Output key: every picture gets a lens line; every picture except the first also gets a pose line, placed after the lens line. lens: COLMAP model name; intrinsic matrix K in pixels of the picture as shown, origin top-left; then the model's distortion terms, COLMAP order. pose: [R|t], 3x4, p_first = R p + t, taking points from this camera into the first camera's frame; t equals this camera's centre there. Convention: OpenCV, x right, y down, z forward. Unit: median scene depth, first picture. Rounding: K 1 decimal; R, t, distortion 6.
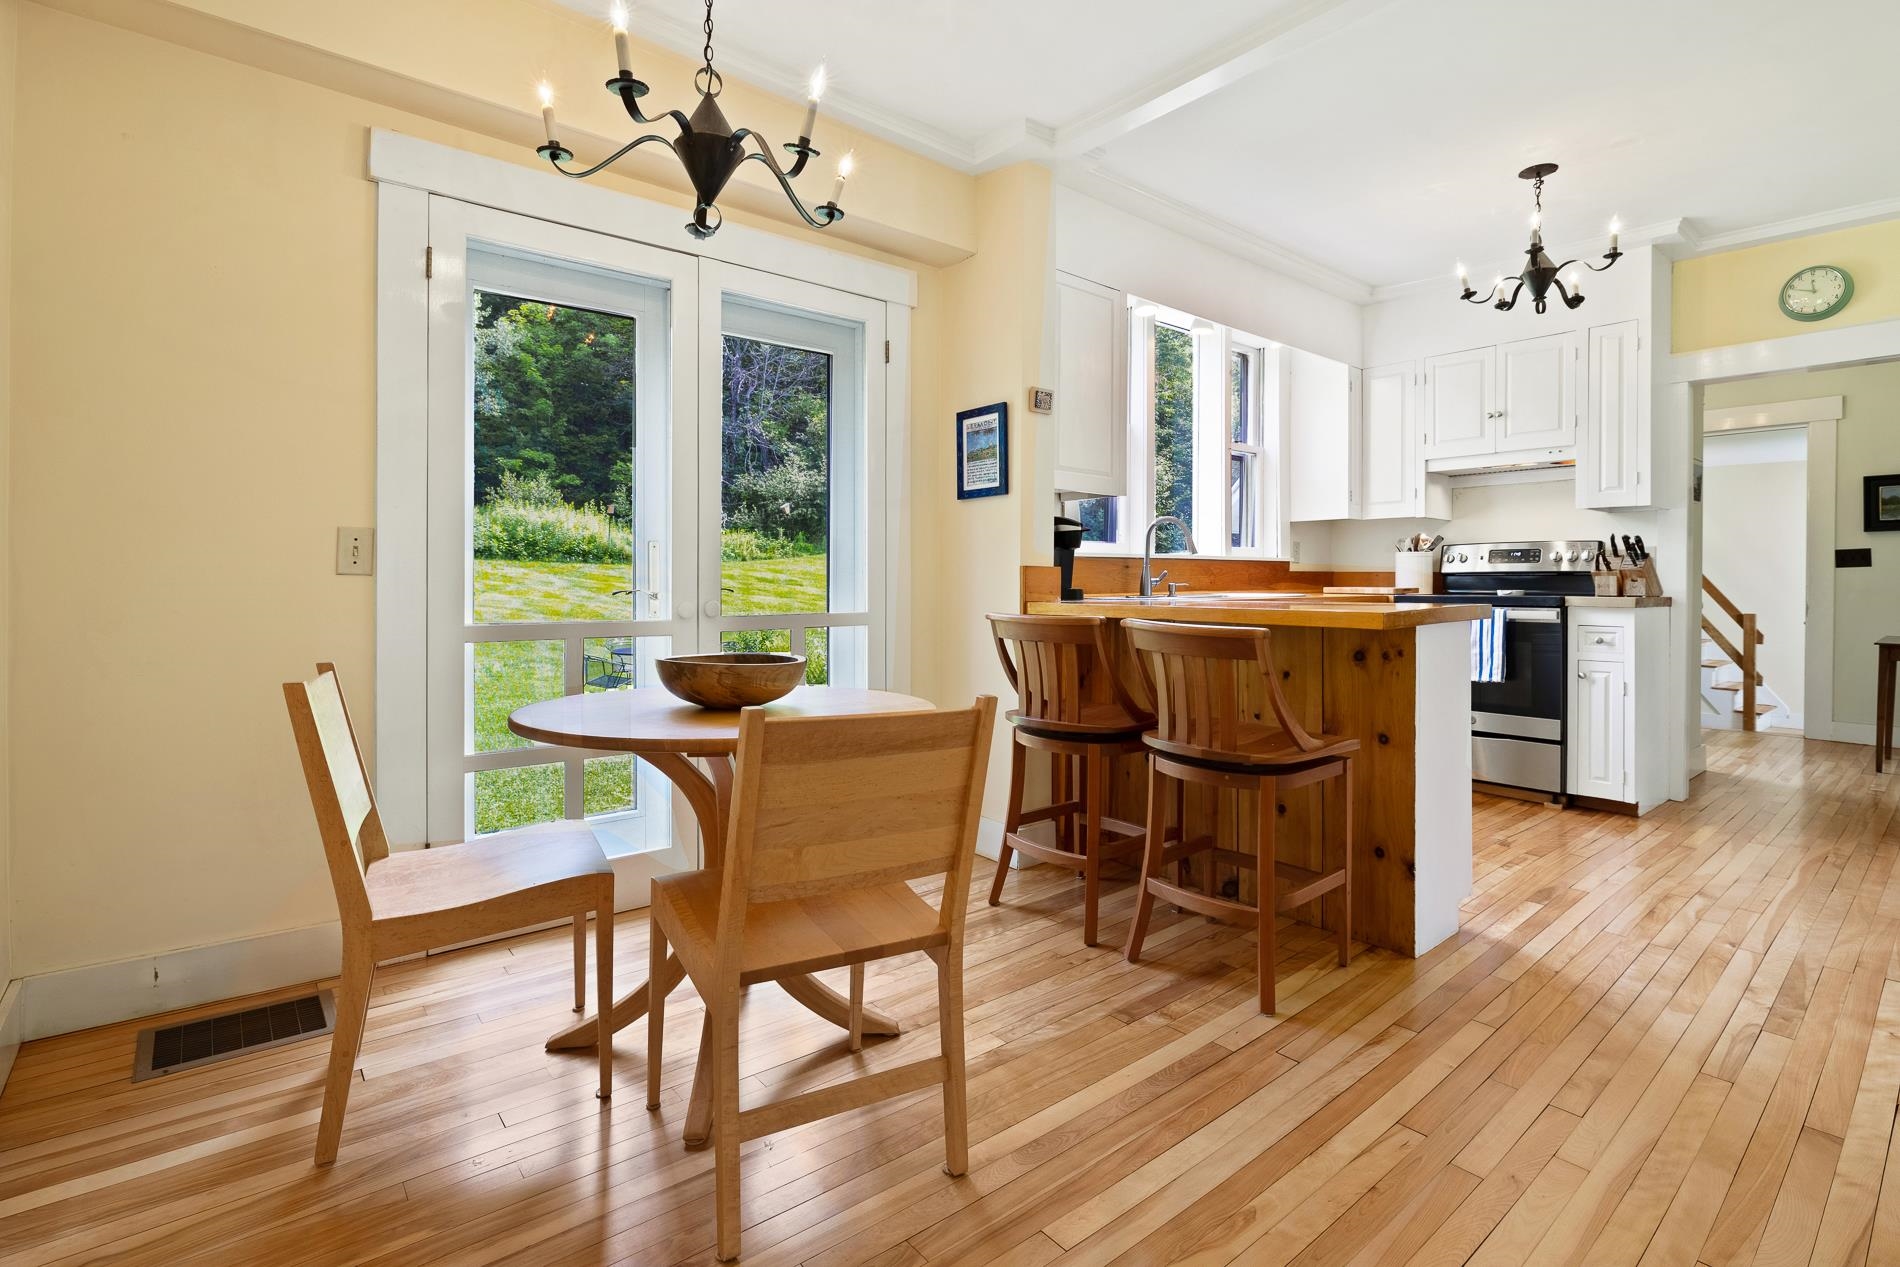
lens RADIAL K [[894.4, 0, 955.4], [0, 894.4, 581.1], [0, 0, 1]] dist [-0.010337, 0.000741]
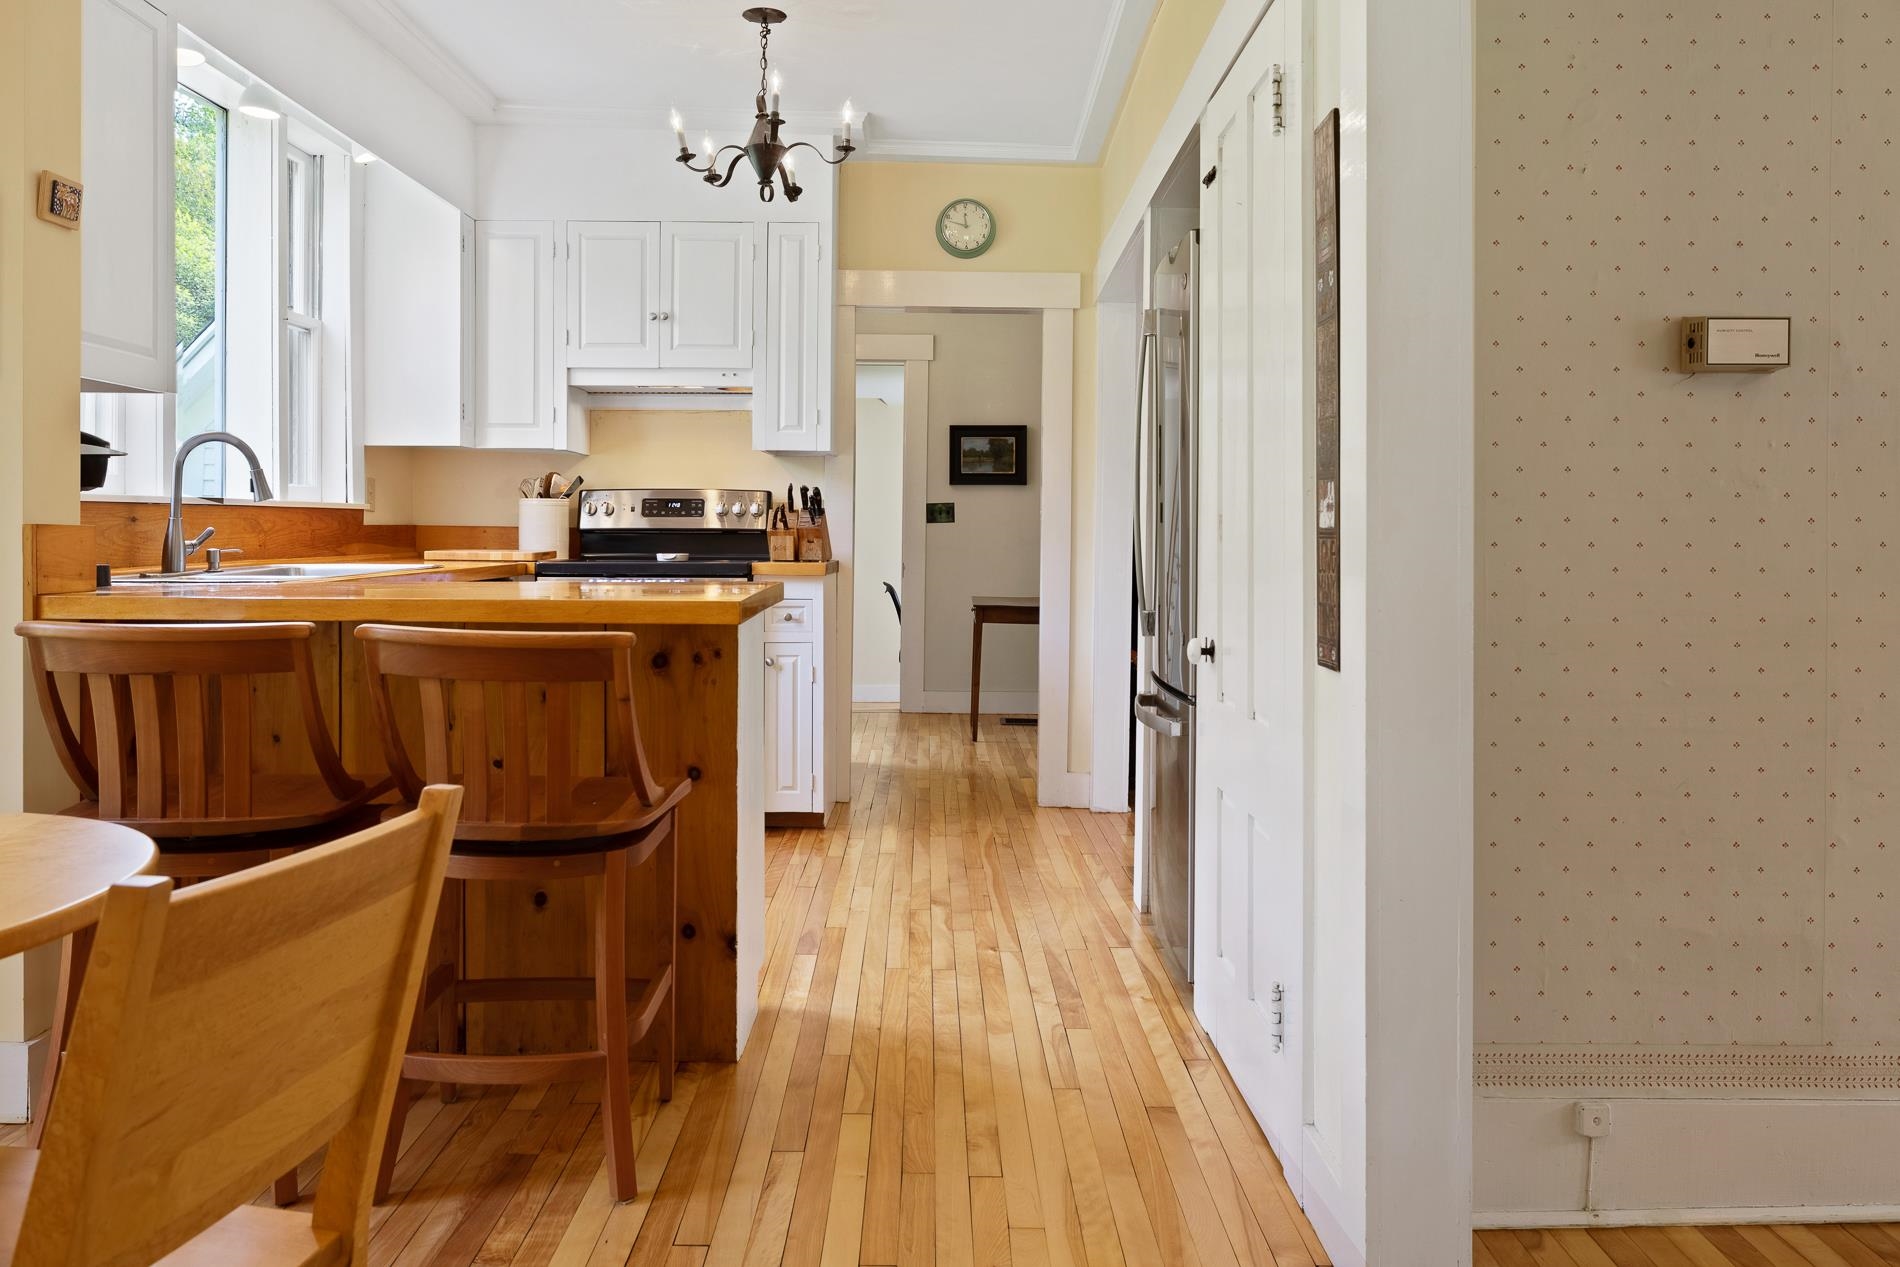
lens RADIAL K [[1419.6, 0, 952.7], [0, 1419.6, 559.2], [0, 0, 1]] dist [0.001683, -0.002660]
pose [[0.634860, -0.013291, 0.772513, -0.168368], [-0.005179, 0.999756, 0.021458, -0.013563], [-0.772610, -0.017624, 0.634636, 0.069433]]
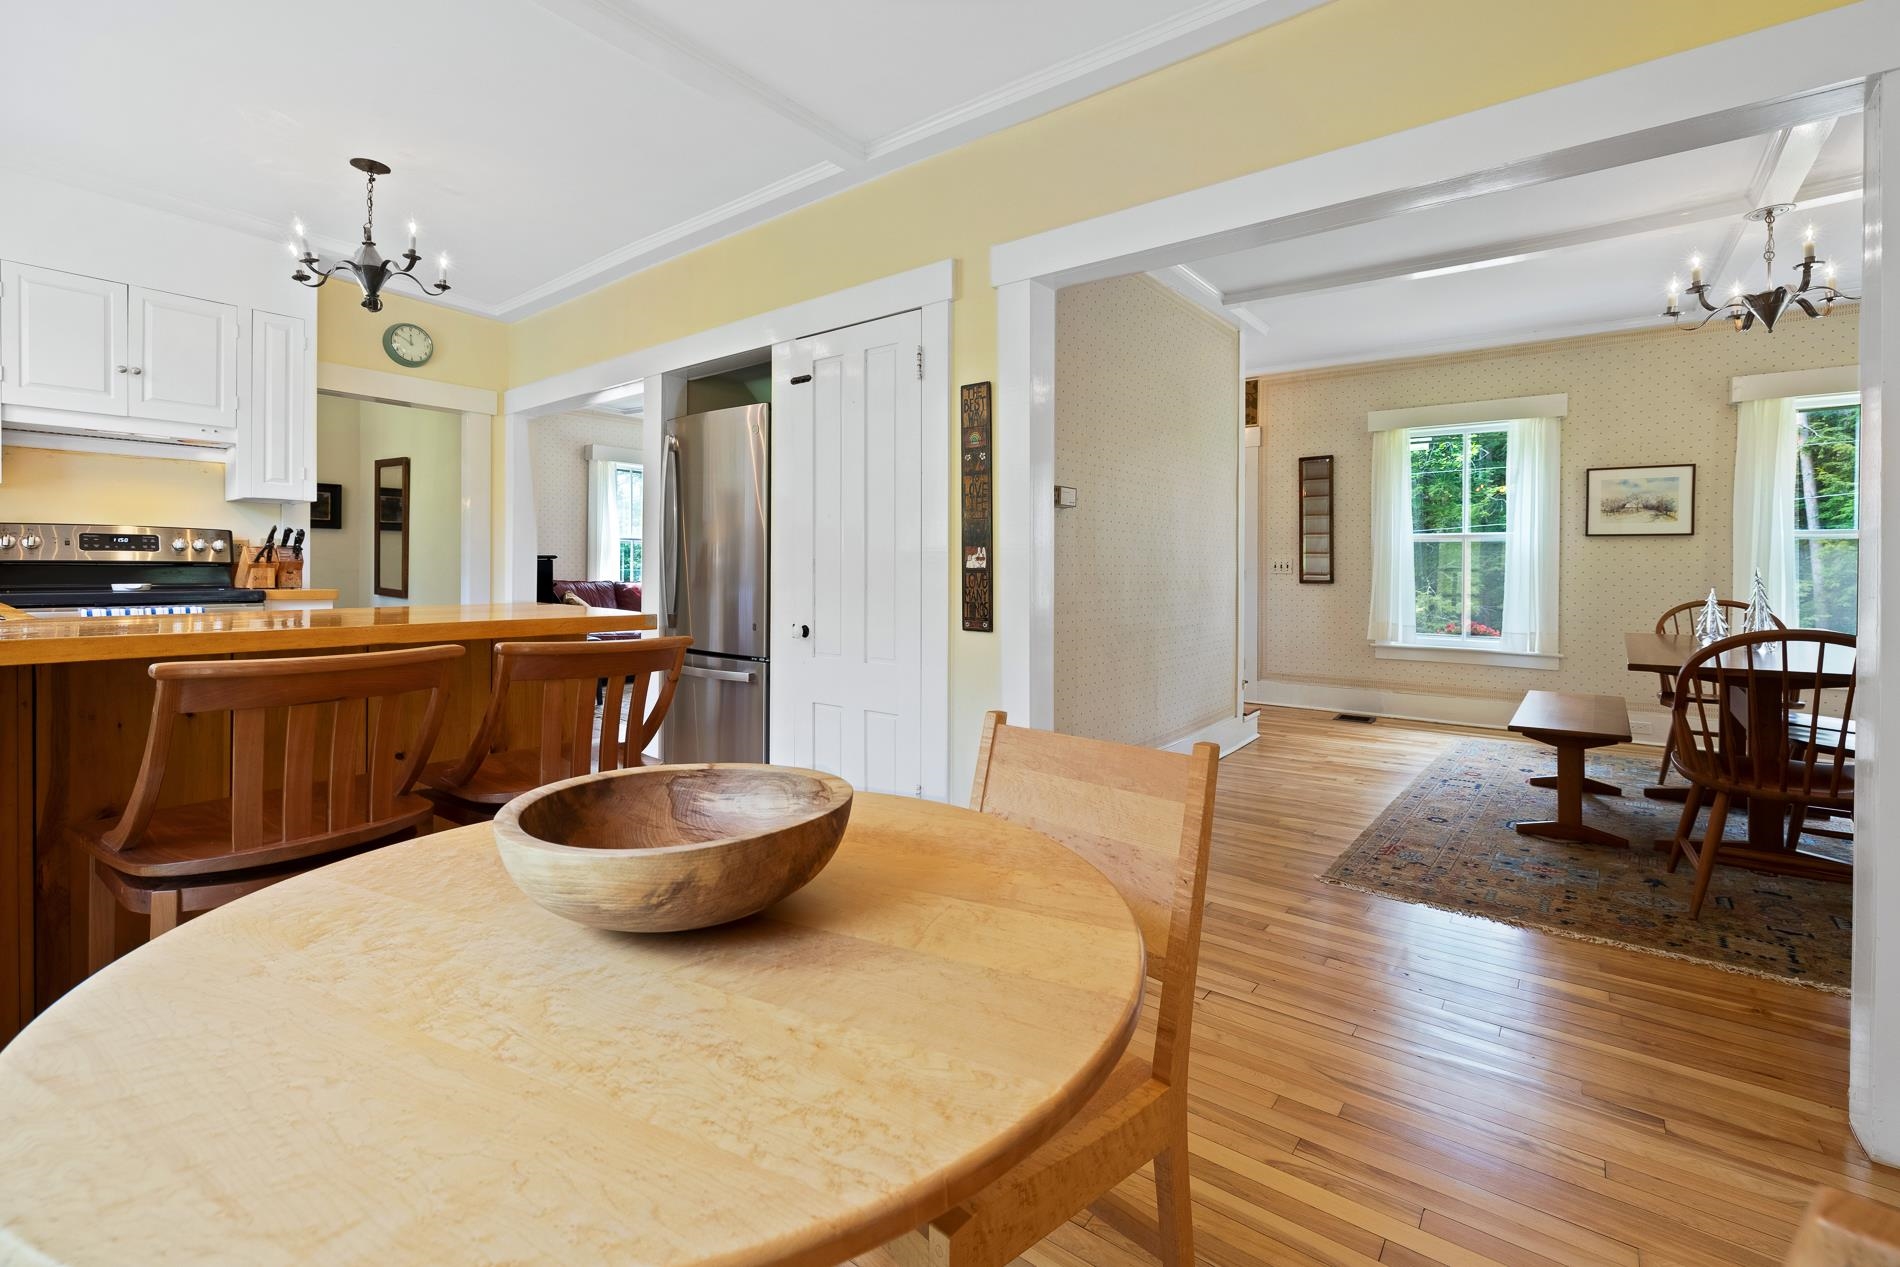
lens RADIAL K [[824.9, 0, 954.5], [0, 824.9, 575.4], [0, 0, 1]] dist [0.000587, -0.000092]
pose [[-0.212794, -0.013026, 0.977010, -0.332677], [-0.009918, 0.999888, 0.011171, -0.015873], [-0.977047, -0.007313, -0.212900, 0.466787]]
